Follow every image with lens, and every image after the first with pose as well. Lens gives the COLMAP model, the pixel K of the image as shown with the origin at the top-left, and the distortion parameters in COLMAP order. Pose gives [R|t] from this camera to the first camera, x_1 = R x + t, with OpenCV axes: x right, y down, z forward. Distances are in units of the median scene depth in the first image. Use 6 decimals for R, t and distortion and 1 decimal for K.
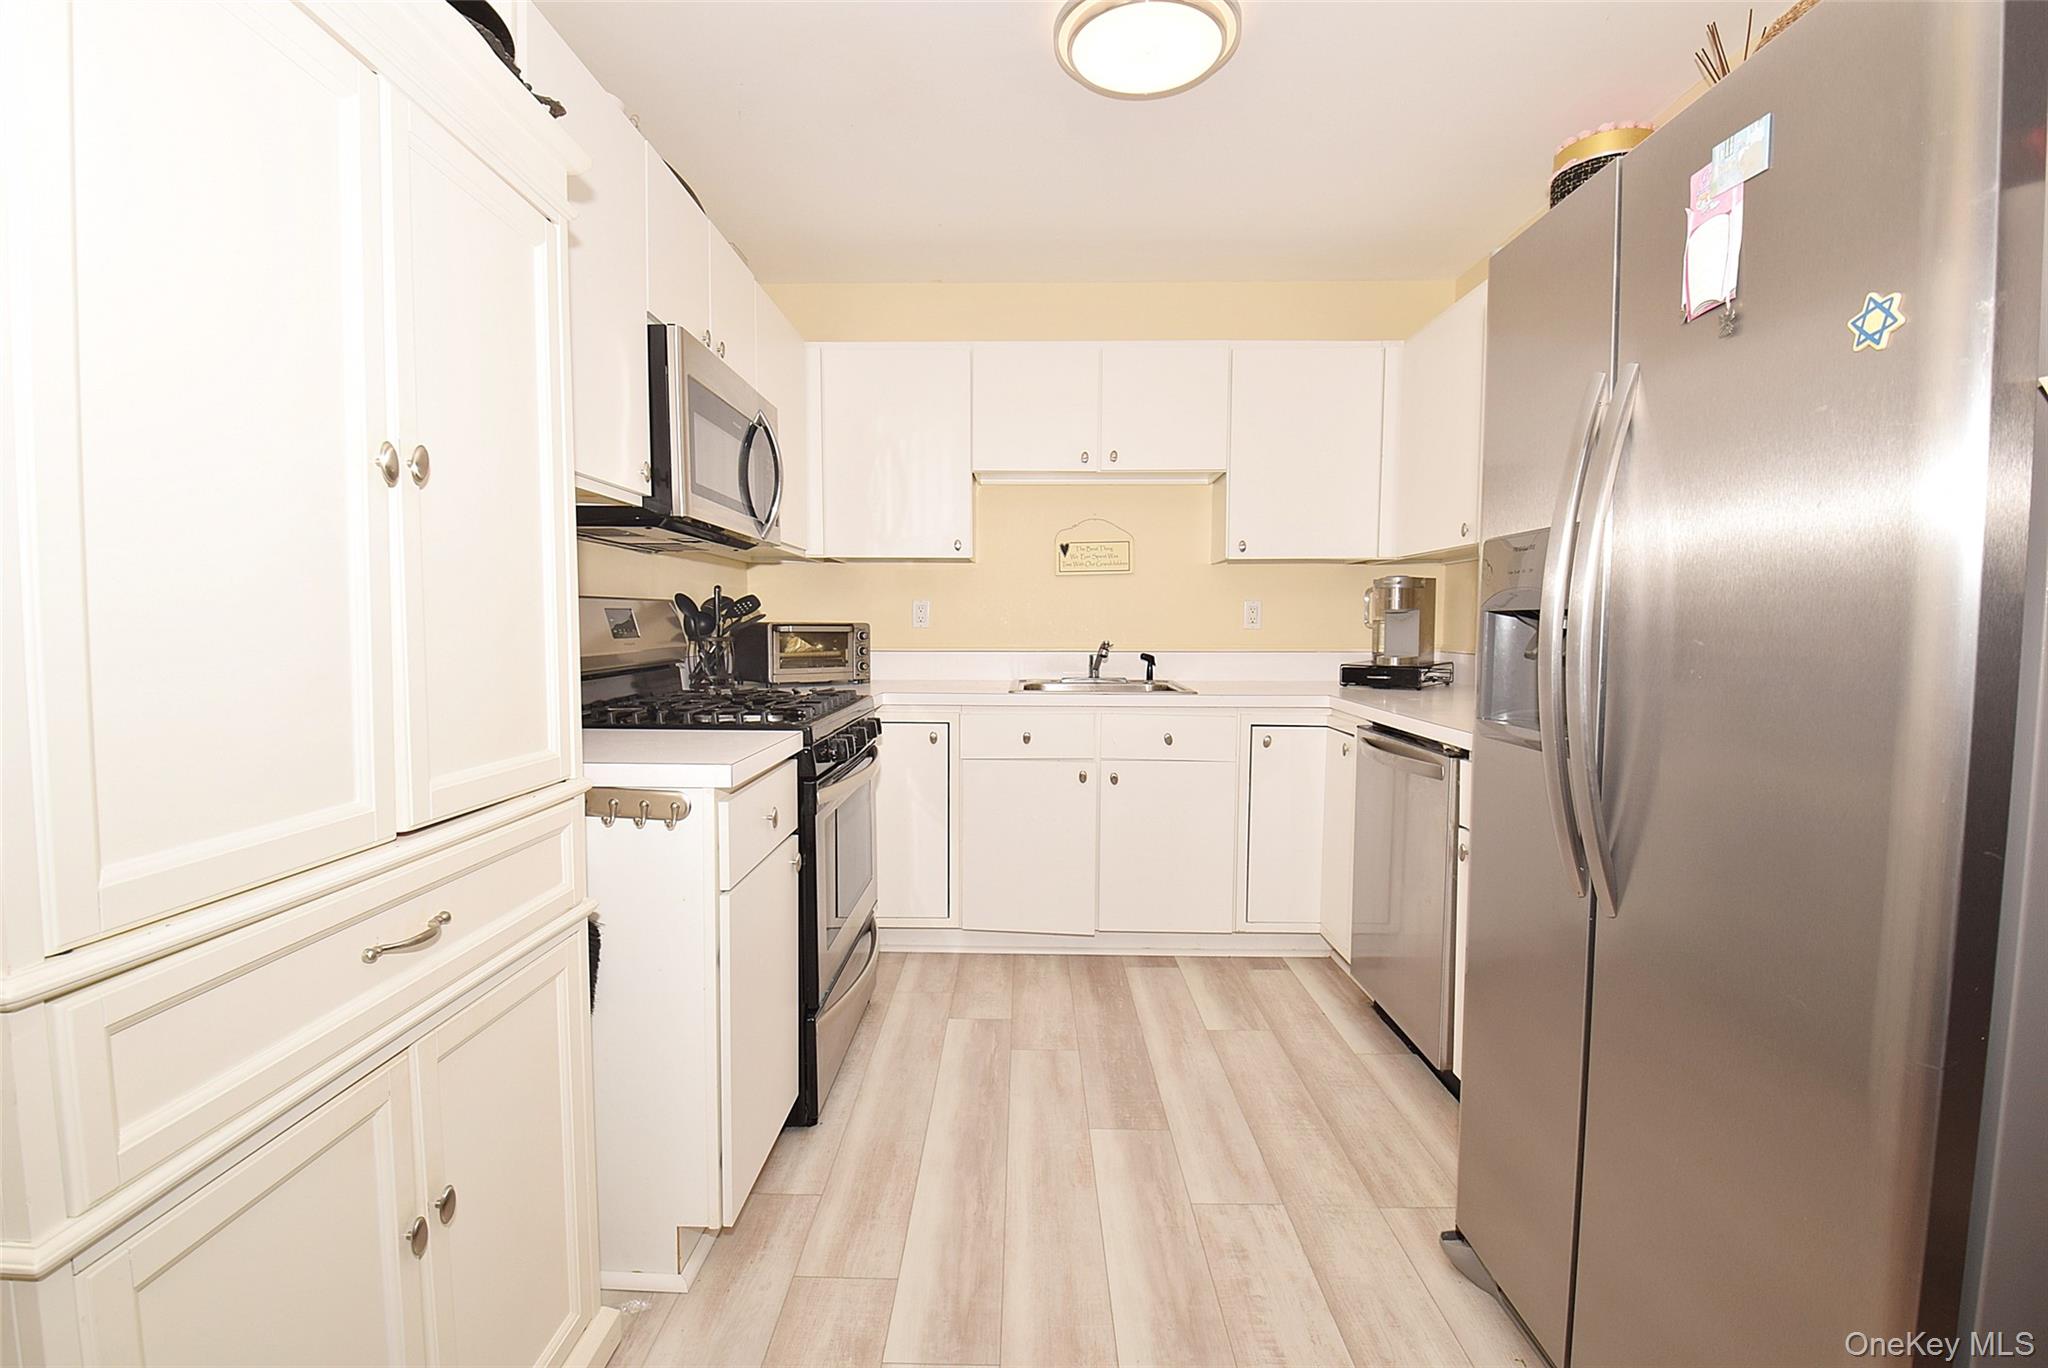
lens RADIAL K [[905.4, 0, 1008.8], [0, 905.4, 694.8], [0, 0, 1]] dist [-0.002713, -0.011567]
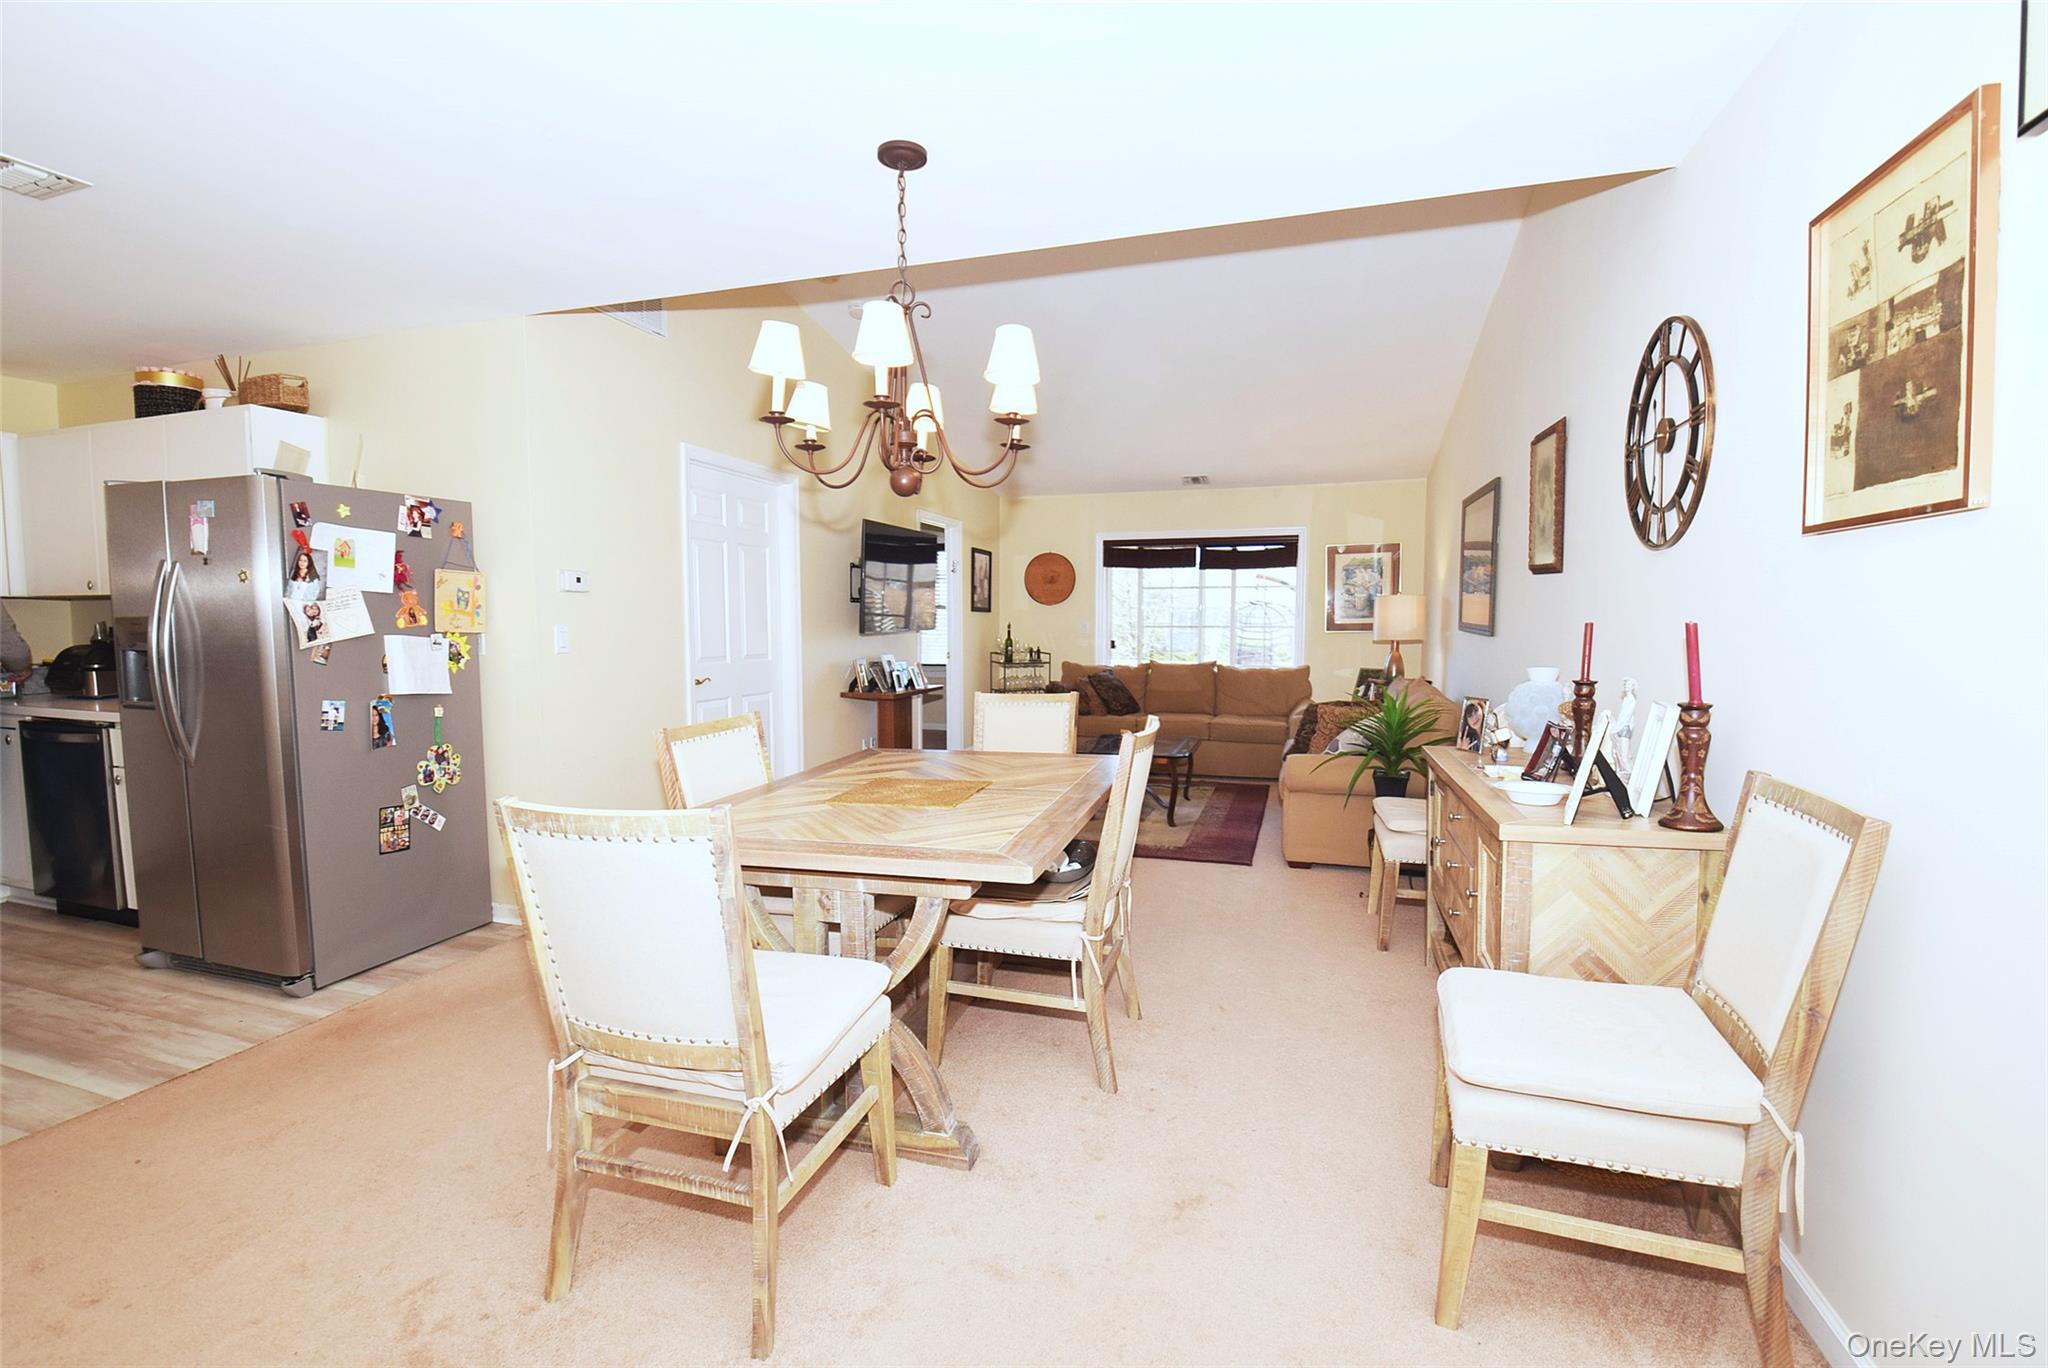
lens RADIAL K [[905.4, 0, 1008.8], [0, 905.4, 694.8], [0, 0, 1]] dist [-0.002713, -0.011567]
pose [[0.288570, -0.084048, 0.953763, -0.775036], [0.061945, 0.995692, 0.069001, -0.004998], [-0.955453, 0.039169, 0.292533, -1.416644]]
